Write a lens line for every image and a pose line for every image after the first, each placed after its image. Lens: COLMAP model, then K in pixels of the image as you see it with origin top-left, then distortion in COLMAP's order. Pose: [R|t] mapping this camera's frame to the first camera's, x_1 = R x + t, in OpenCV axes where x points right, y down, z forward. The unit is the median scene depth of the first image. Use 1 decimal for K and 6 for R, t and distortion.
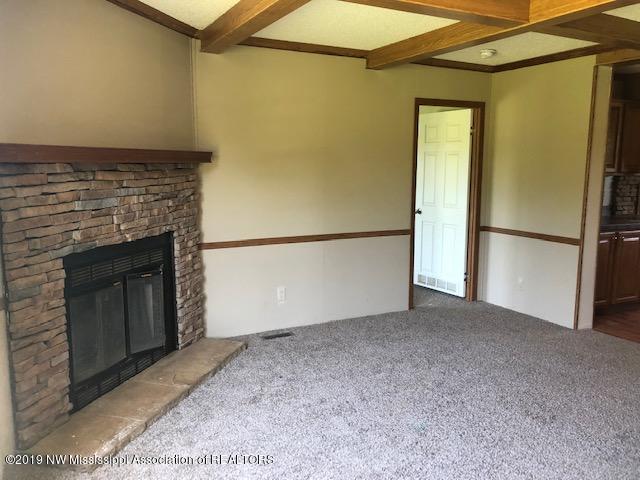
lens RADIAL K [[526.8, 0, 324.1], [0, 526.8, 235.1], [0, 0, 1]] dist [0.125028, -0.205475]
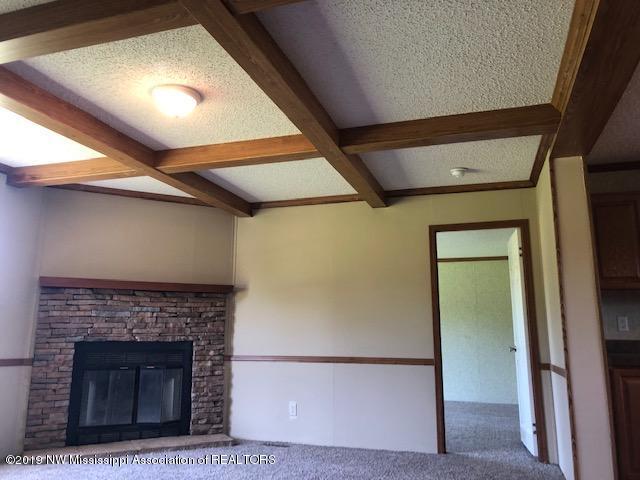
lens RADIAL K [[520.6, 0, 307.2], [0, 520.6, 235.9], [0, 0, 1]] dist [0.032131, -0.001252]
pose [[0.691738, -0.140281, -0.708392, 0.960430], [-0.098368, 0.953504, -0.284874, 0.091947], [0.715418, 0.266741, 0.645776, 0.255935]]
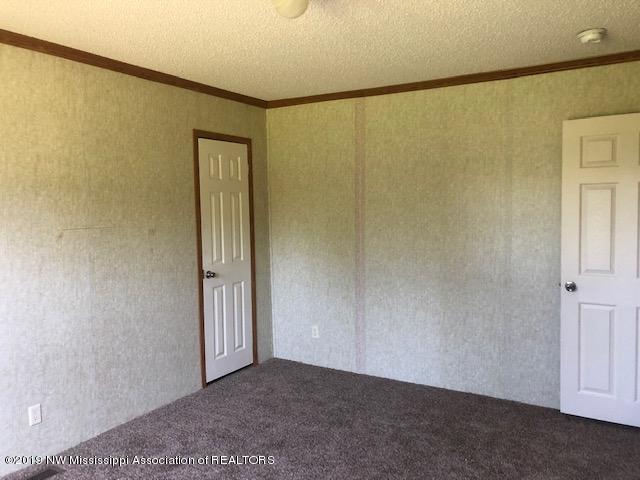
lens RADIAL K [[516.8, 0, 320.0], [0, 516.8, 240.0], [0, 0, 1]] dist [0.133954, -0.196586]
pose [[0.832684, -0.063039, 0.550149, -0.162604], [0.102130, 0.993938, -0.040690, -0.046365], [-0.544249, 0.090069, 0.834075, 0.316707]]
